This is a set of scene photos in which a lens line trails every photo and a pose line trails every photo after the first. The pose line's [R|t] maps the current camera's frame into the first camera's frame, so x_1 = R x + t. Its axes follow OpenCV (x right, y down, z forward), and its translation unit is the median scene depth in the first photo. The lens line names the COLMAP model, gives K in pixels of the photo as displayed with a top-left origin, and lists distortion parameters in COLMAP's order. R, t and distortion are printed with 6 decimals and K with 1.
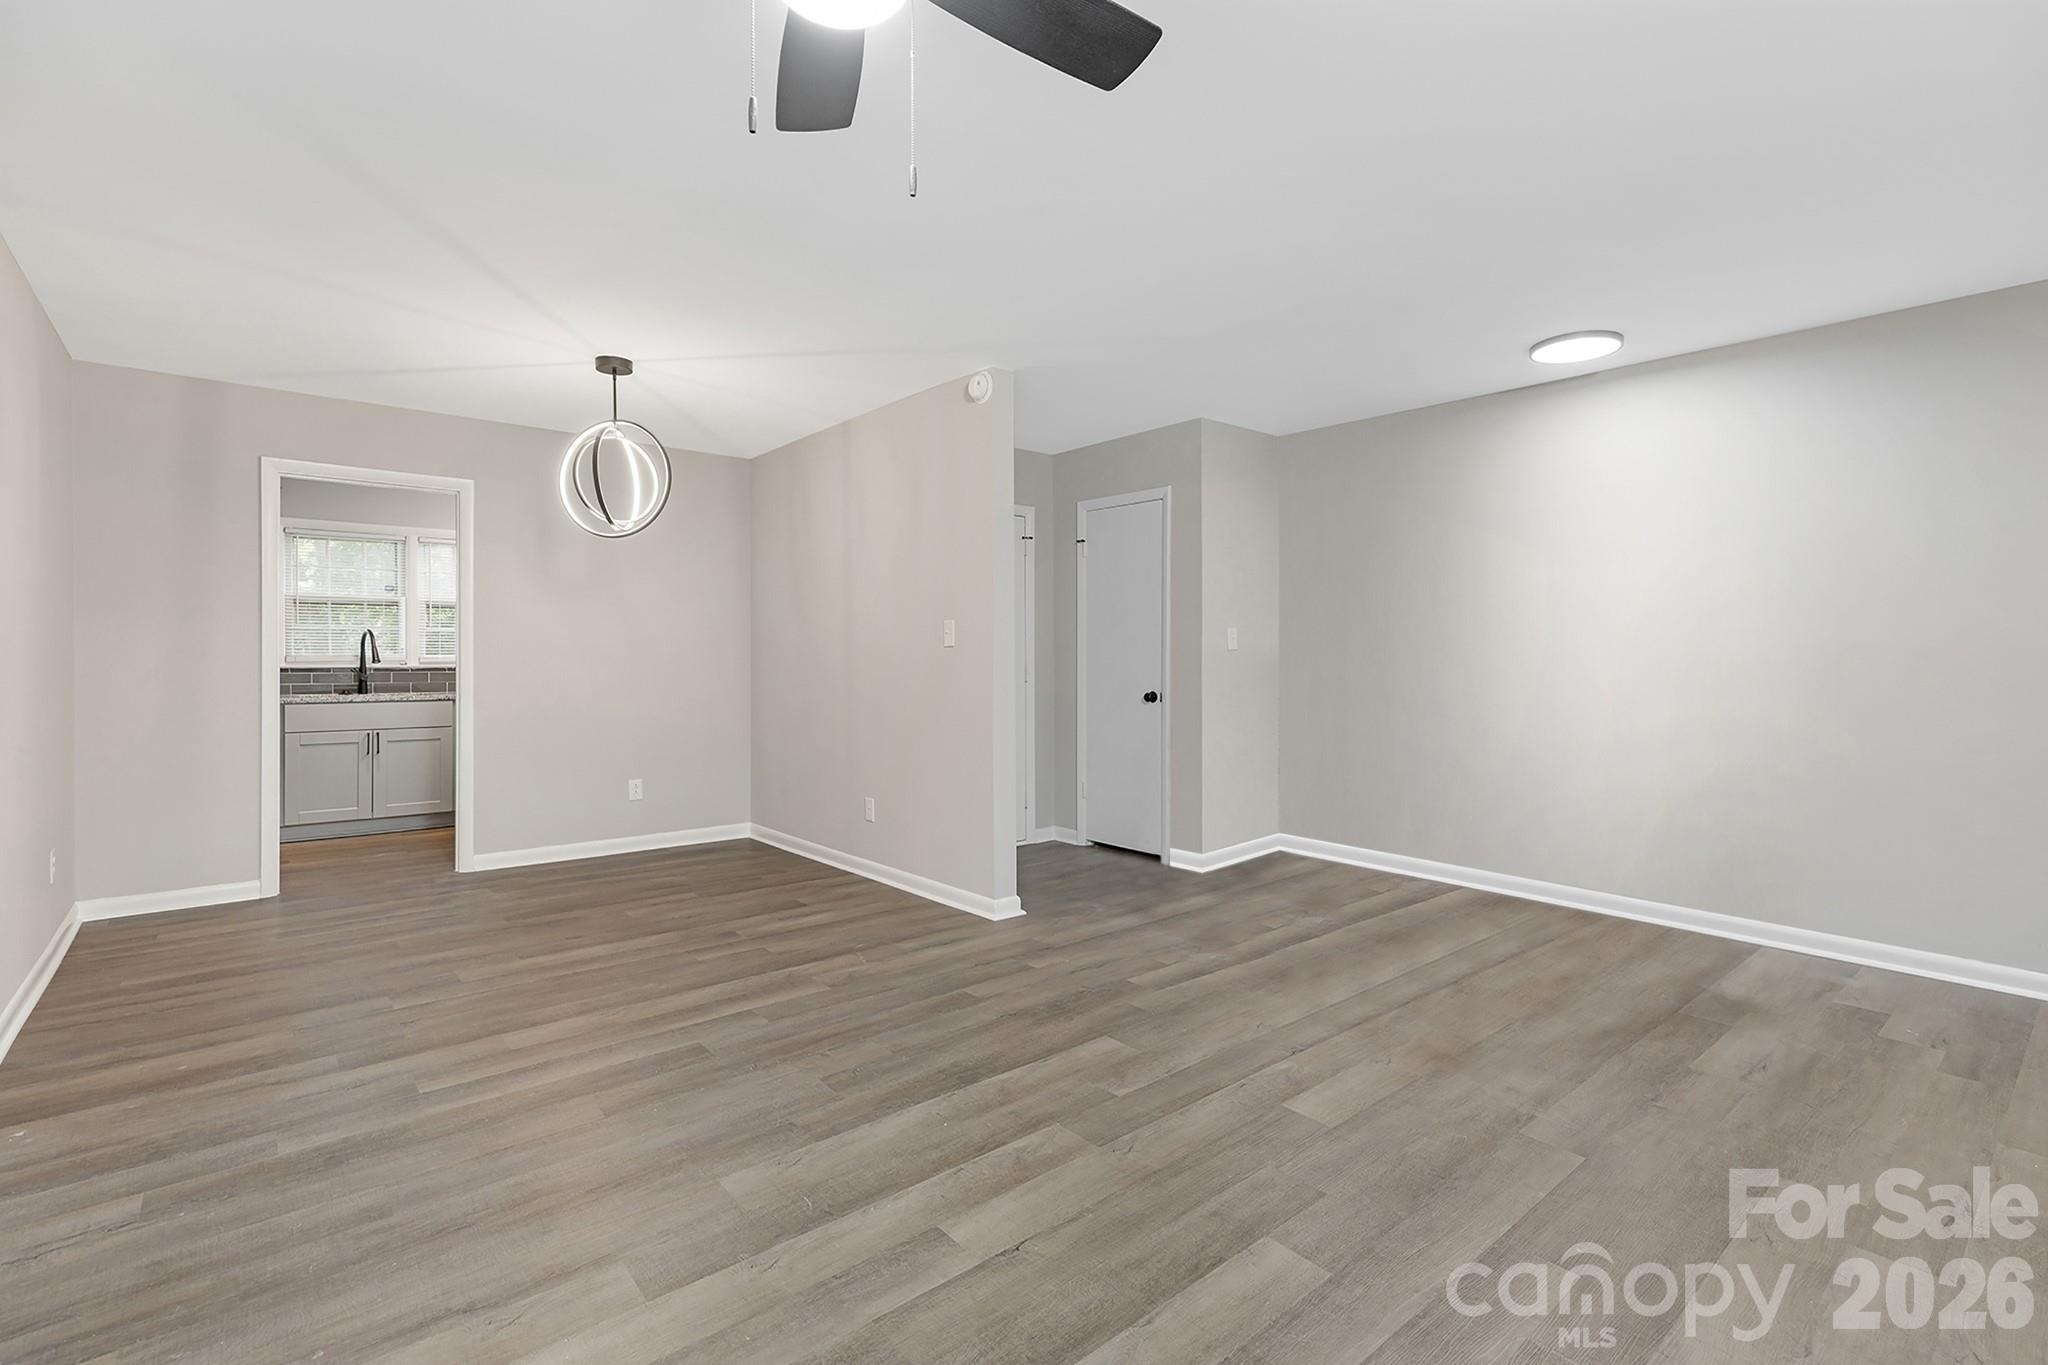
lens RADIAL K [[939.3, 0, 999.3], [0, 939.3, 640.8], [0, 0, 1]] dist [0.002260, -0.000213]
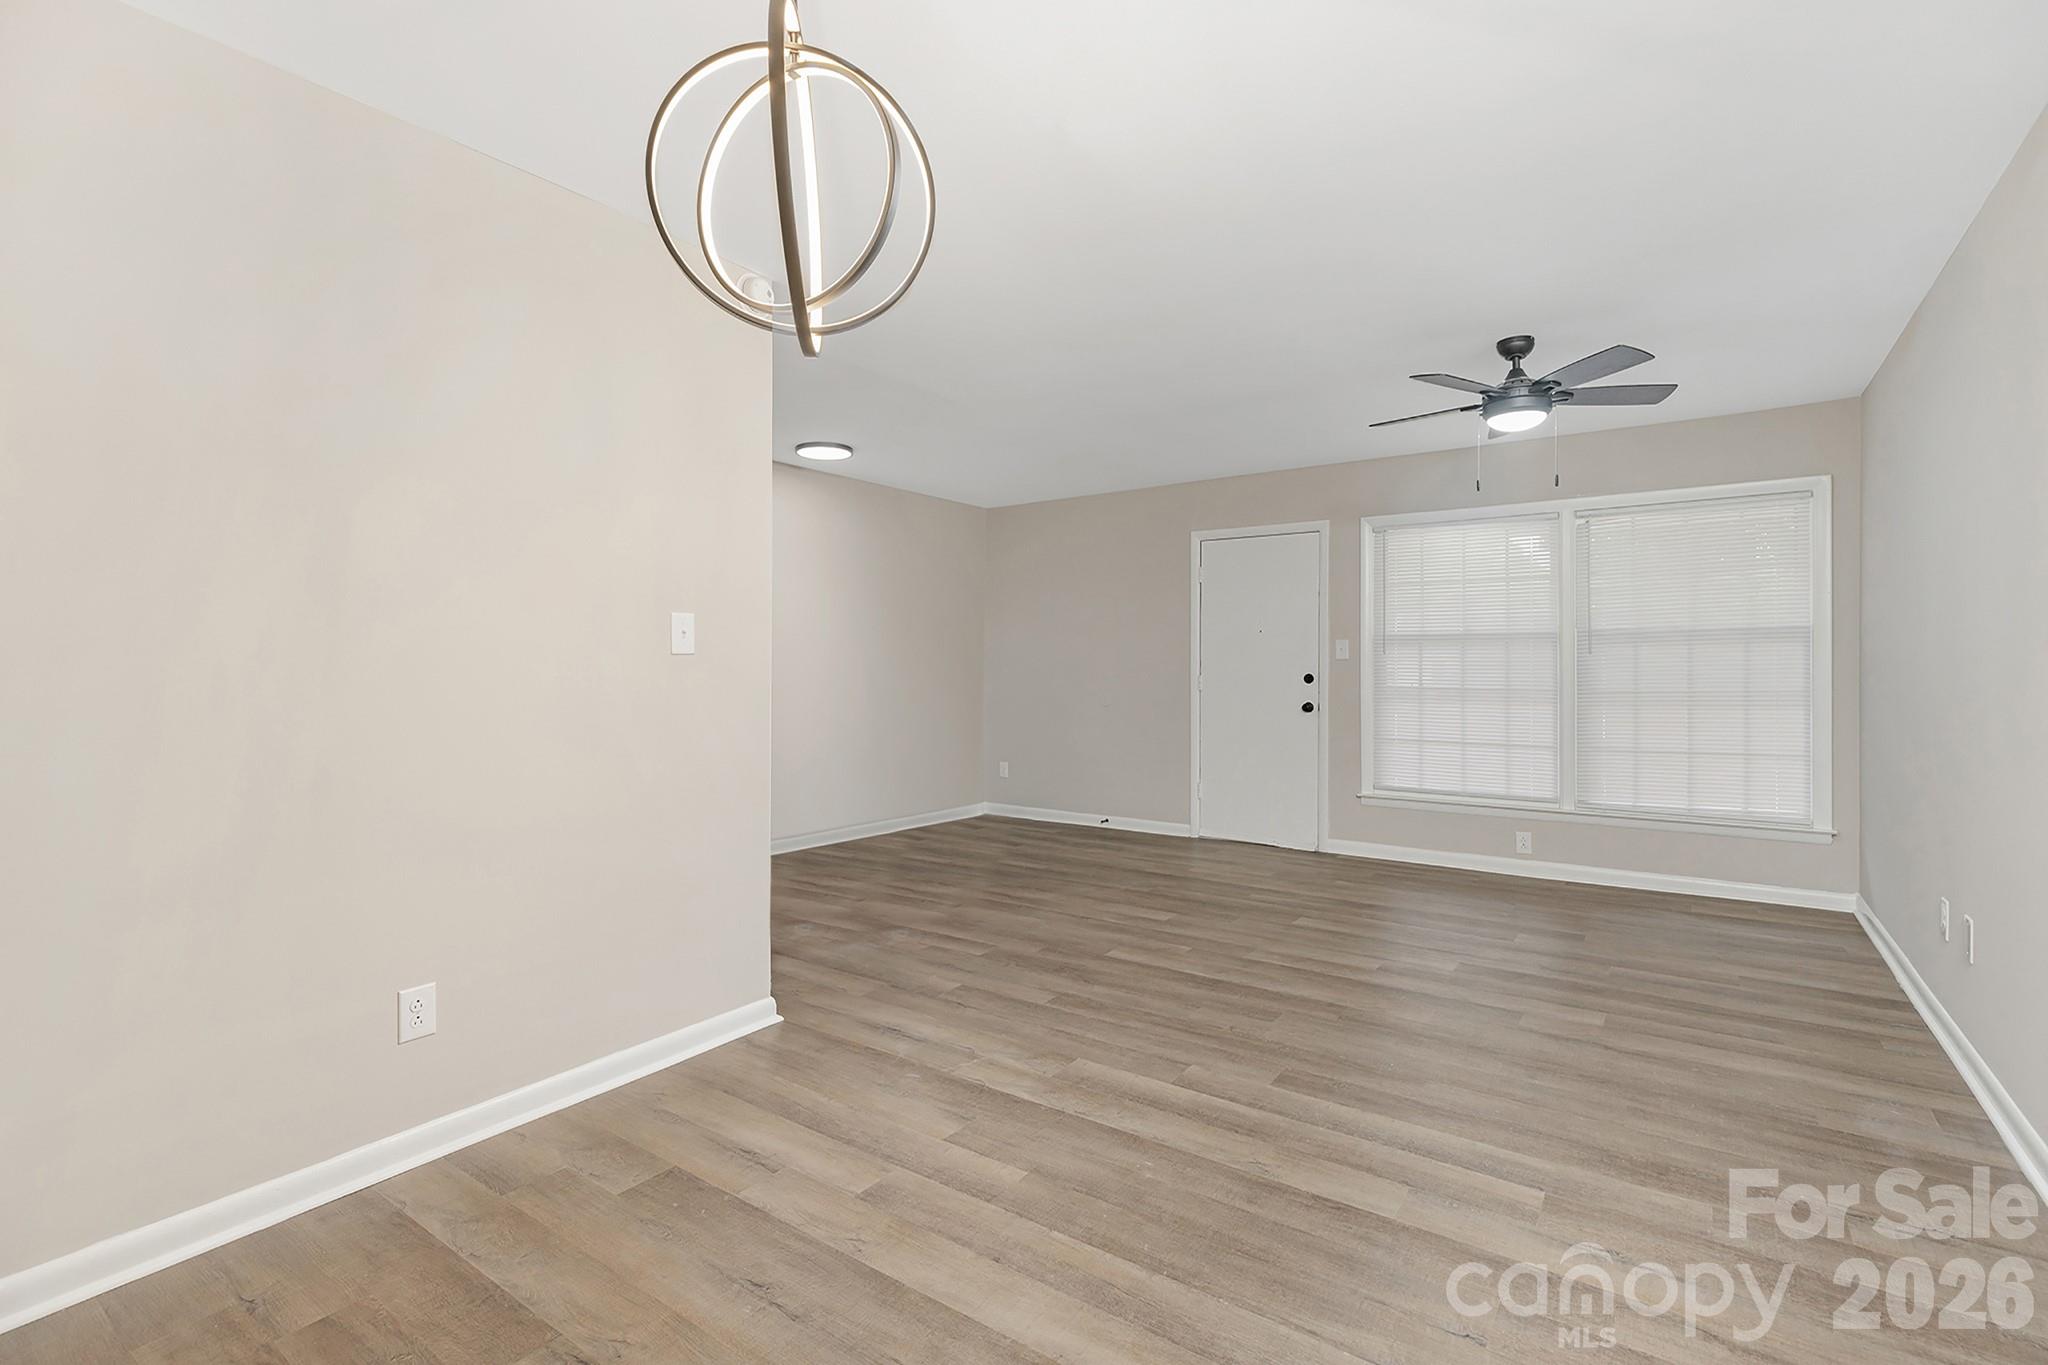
lens RADIAL K [[939.3, 0, 1027.5], [0, 939.3, 676.2], [0, 0, 1]] dist [0.002260, -0.000213]
pose [[-0.272361, -0.009675, 0.962146, -1.173035], [-0.016236, 0.999853, 0.005458, 0.020892], [-0.962058, -0.014135, -0.272478, 1.523609]]
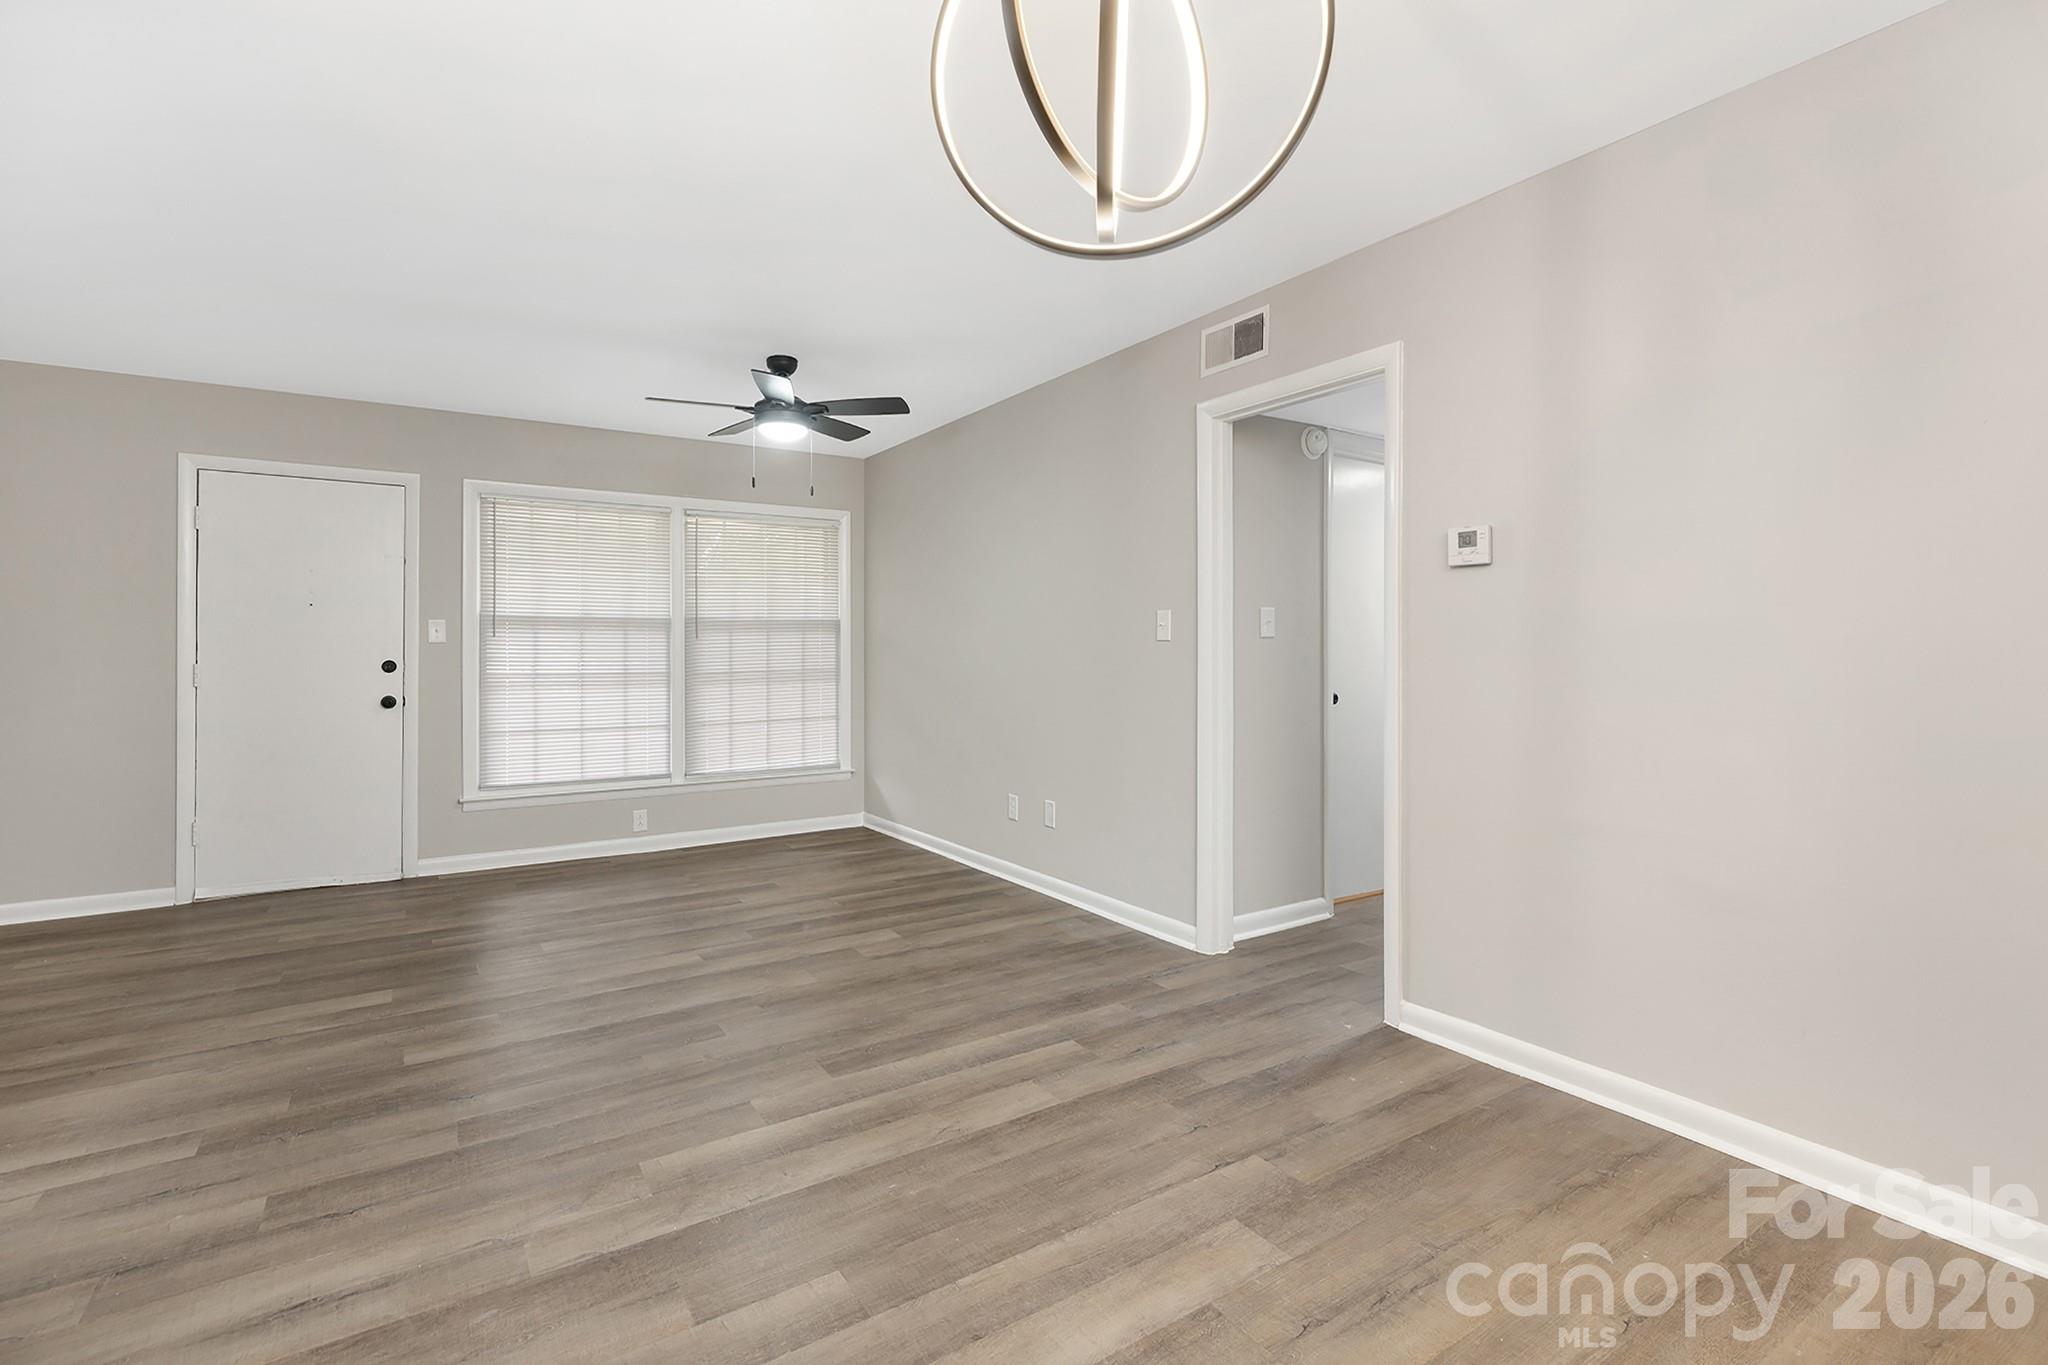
lens RADIAL K [[939.3, 0, 1029.9], [0, 939.3, 649.1], [0, 0, 1]] dist [0.002260, -0.000213]
pose [[-0.995871, 0.002226, 0.090754, -0.607047], [0.000607, 0.999840, -0.017862, 0.027669], [-0.090779, -0.017733, -0.995713, 1.940794]]
